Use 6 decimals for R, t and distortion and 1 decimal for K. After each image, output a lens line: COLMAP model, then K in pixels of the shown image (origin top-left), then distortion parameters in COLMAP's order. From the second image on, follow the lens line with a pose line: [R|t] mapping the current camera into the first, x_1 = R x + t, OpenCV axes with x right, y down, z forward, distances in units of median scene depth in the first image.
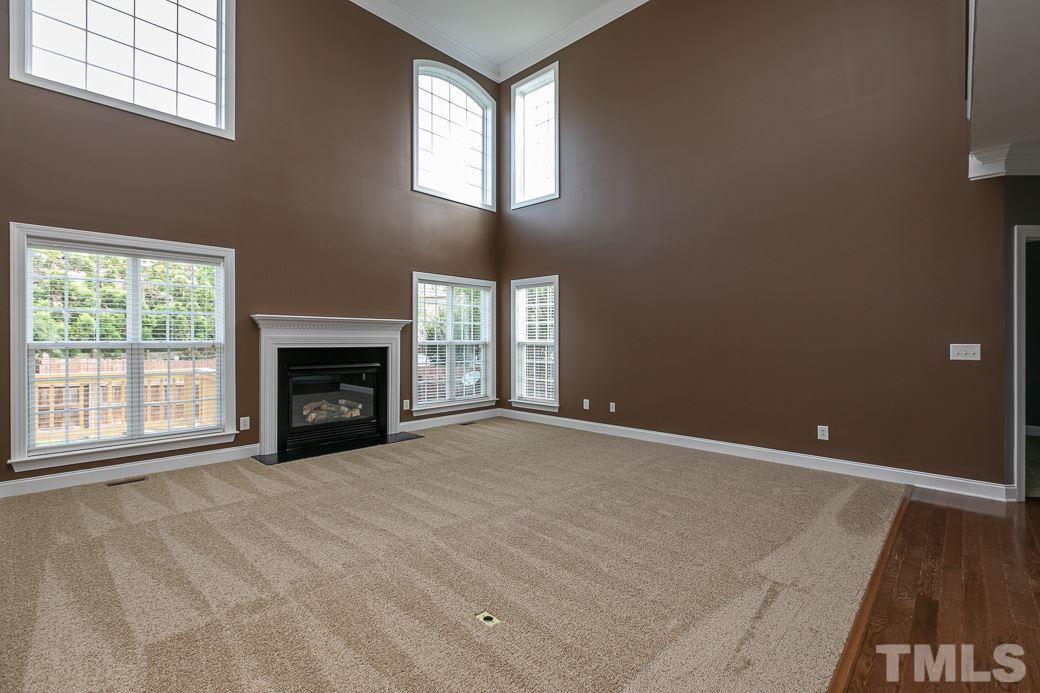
lens RADIAL K [[489.8, 0, 529.8], [0, 489.8, 337.7], [0, 0, 1]] dist [-0.000273, -0.000576]
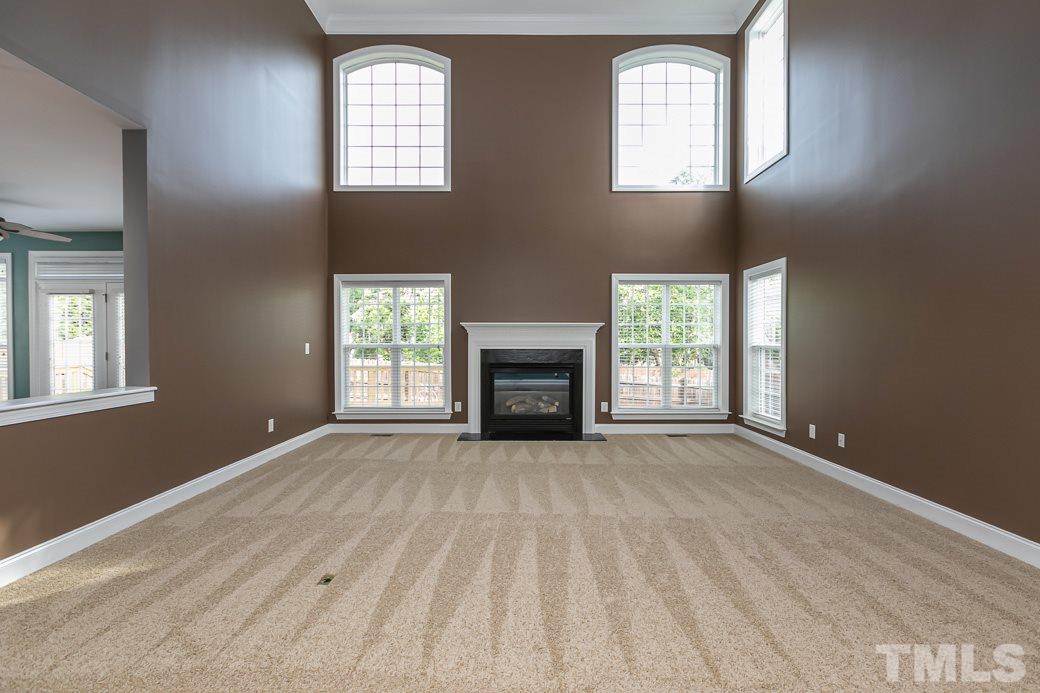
lens RADIAL K [[489.8, 0, 521.7], [0, 489.8, 347.0], [0, 0, 1]] dist [-0.000273, -0.000576]
pose [[0.657828, 0.006817, -0.753137, 0.404528], [0.003076, 0.999926, 0.011737, 0.001051], [0.753162, -0.010038, 0.657759, 0.213890]]
